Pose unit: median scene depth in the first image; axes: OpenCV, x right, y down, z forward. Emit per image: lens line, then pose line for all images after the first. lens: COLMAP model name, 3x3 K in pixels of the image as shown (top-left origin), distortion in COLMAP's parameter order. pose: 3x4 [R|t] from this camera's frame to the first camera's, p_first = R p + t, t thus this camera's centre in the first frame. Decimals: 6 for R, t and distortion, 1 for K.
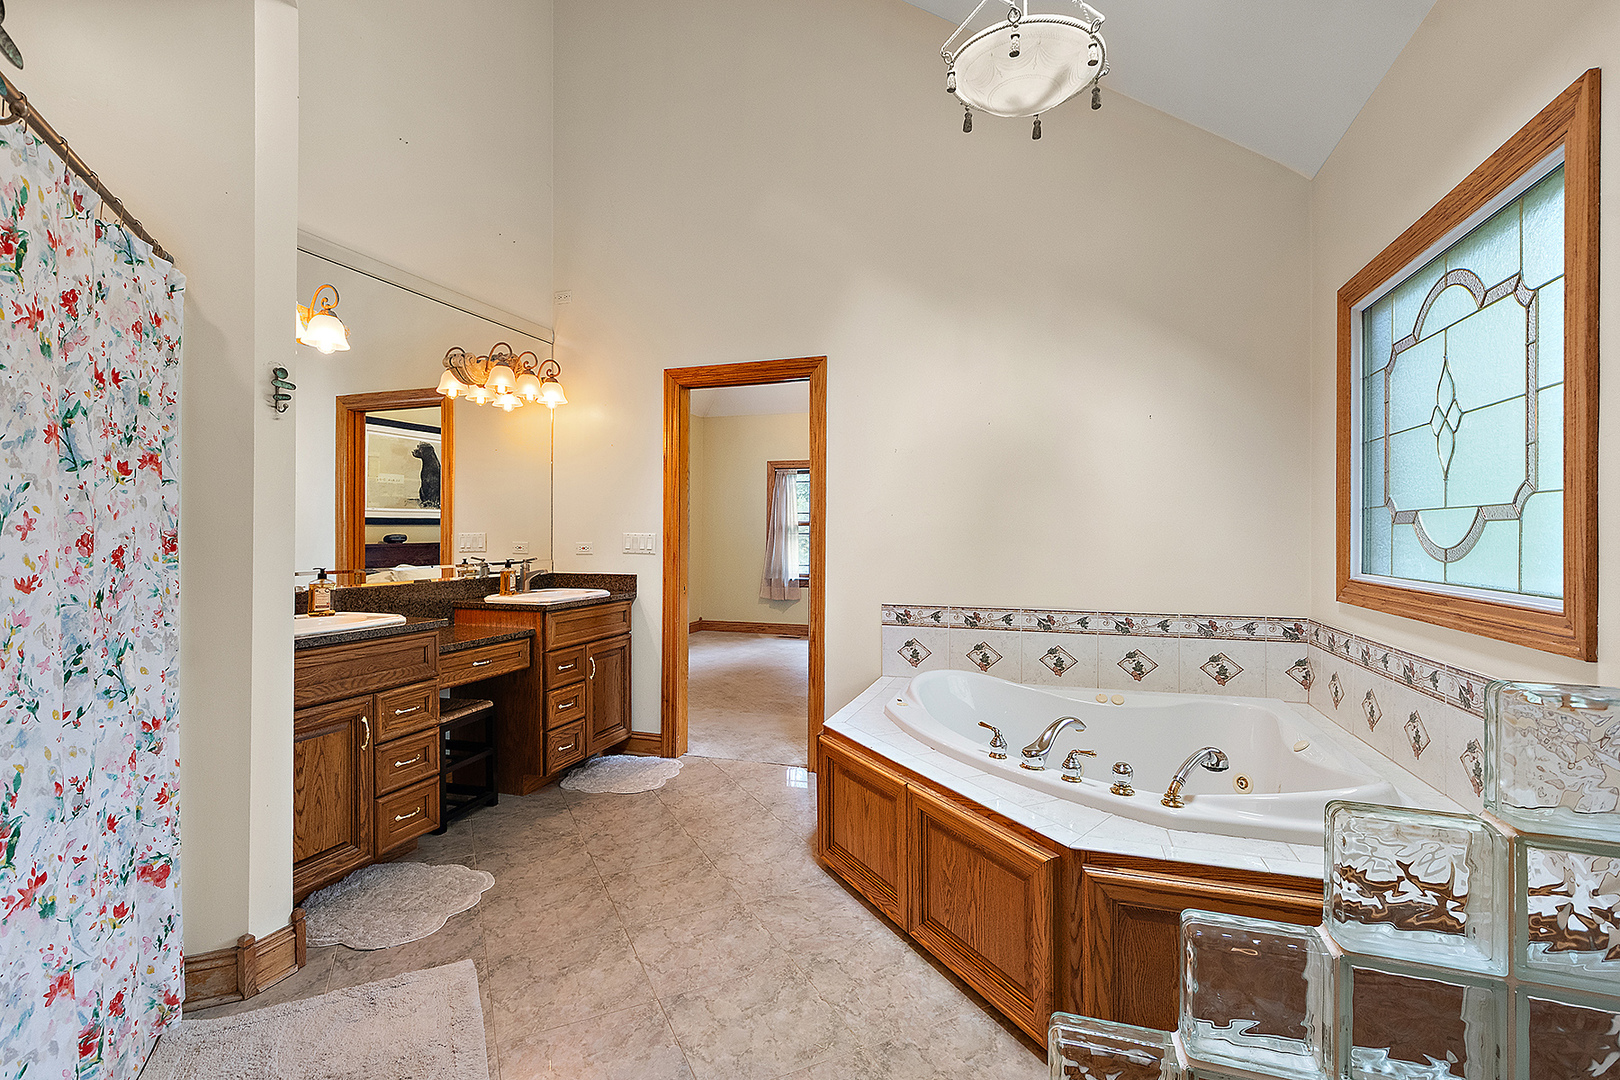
lens RADIAL K [[731.6, 0, 810.9], [0, 731.6, 537.3], [0, 0, 1]] dist [-0.004428, 0.000888]
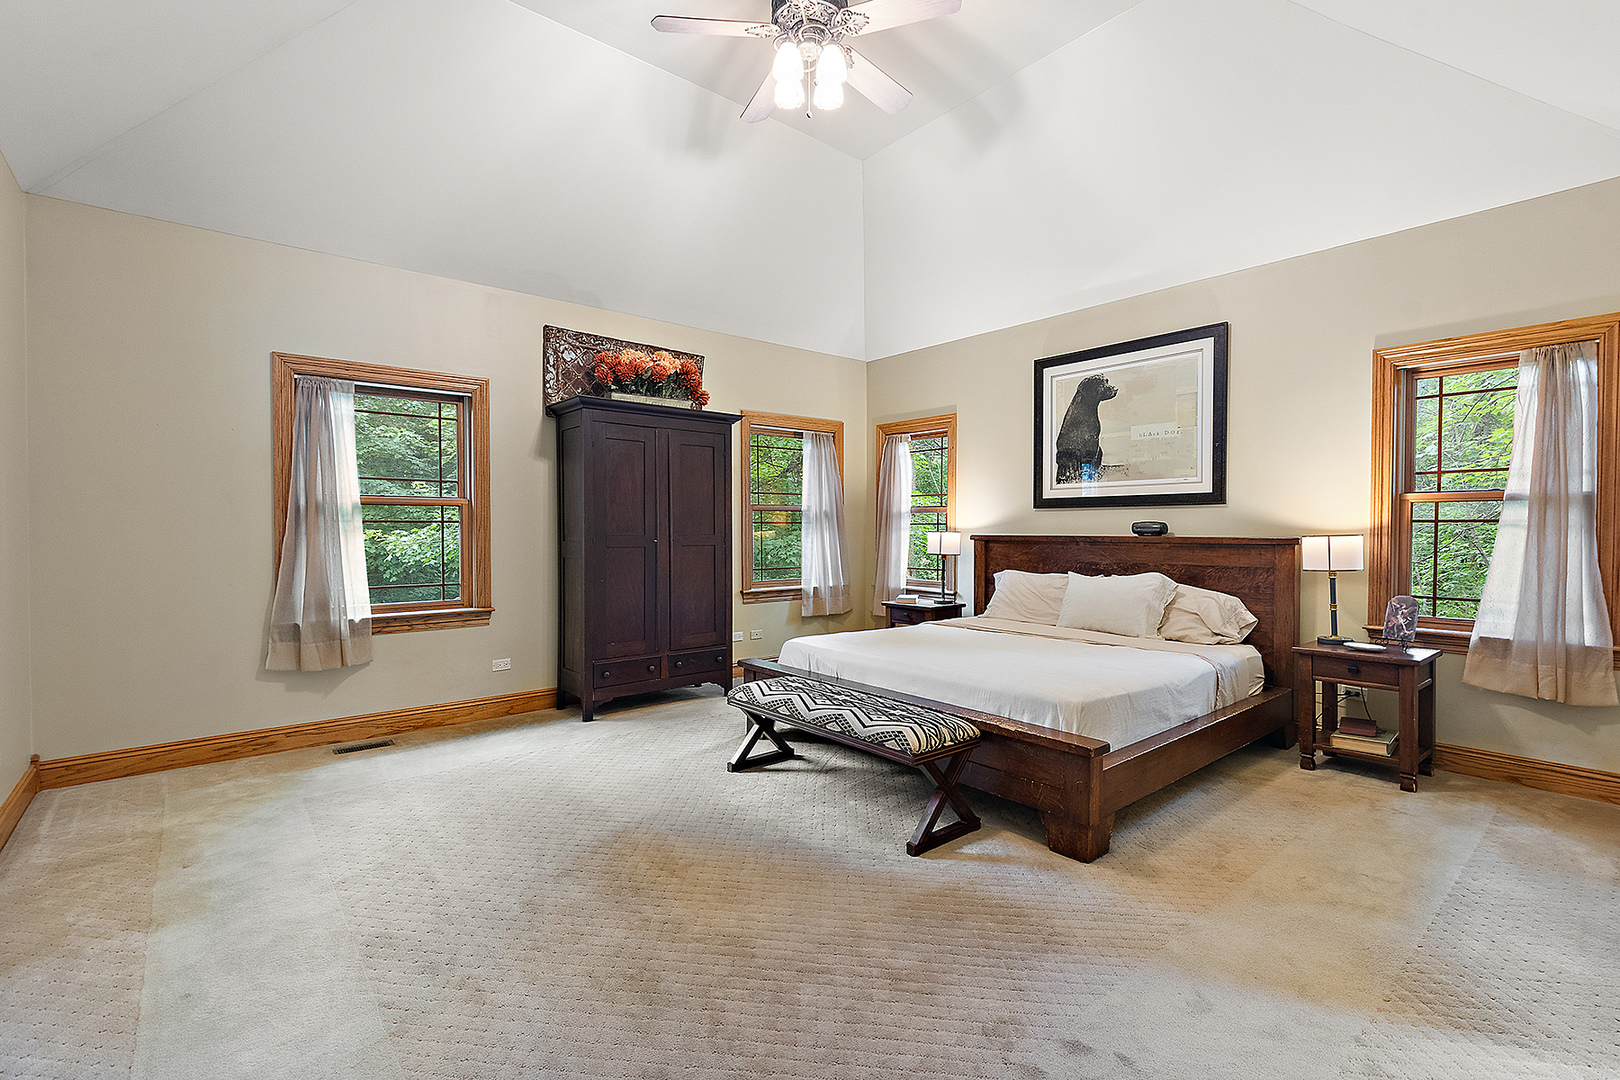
lens RADIAL K [[731.6, 0, 807.4], [0, 731.6, 539.9], [0, 0, 1]] dist [-0.004428, 0.000888]
pose [[0.521487, -0.011296, 0.853185, -0.267060], [0.002152, 0.999927, 0.011923, 0.002349], [-0.853257, -0.004381, 0.521473, 0.514477]]
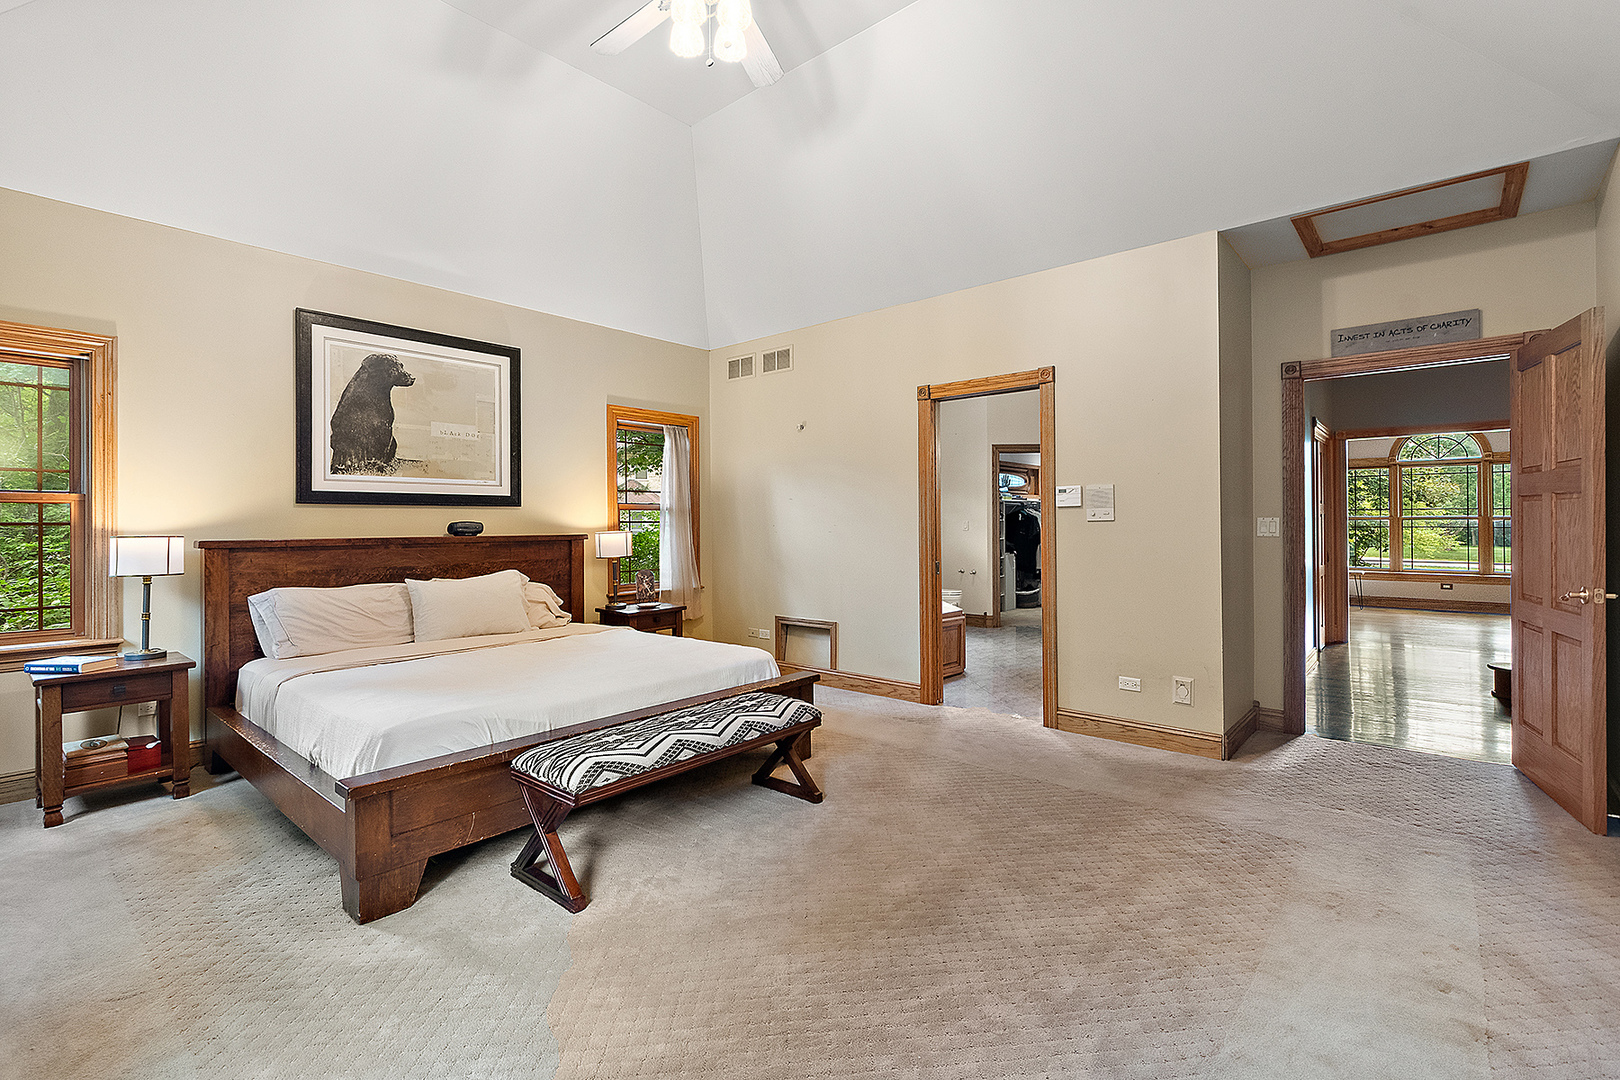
lens RADIAL K [[731.6, 0, 801.1], [0, 731.6, 525.3], [0, 0, 1]] dist [-0.004428, 0.000888]
pose [[-0.922537, 0.008161, 0.385823, -0.127041], [0.010763, 0.999932, 0.004584, -0.000851], [-0.385759, 0.008381, -0.922561, 0.943974]]
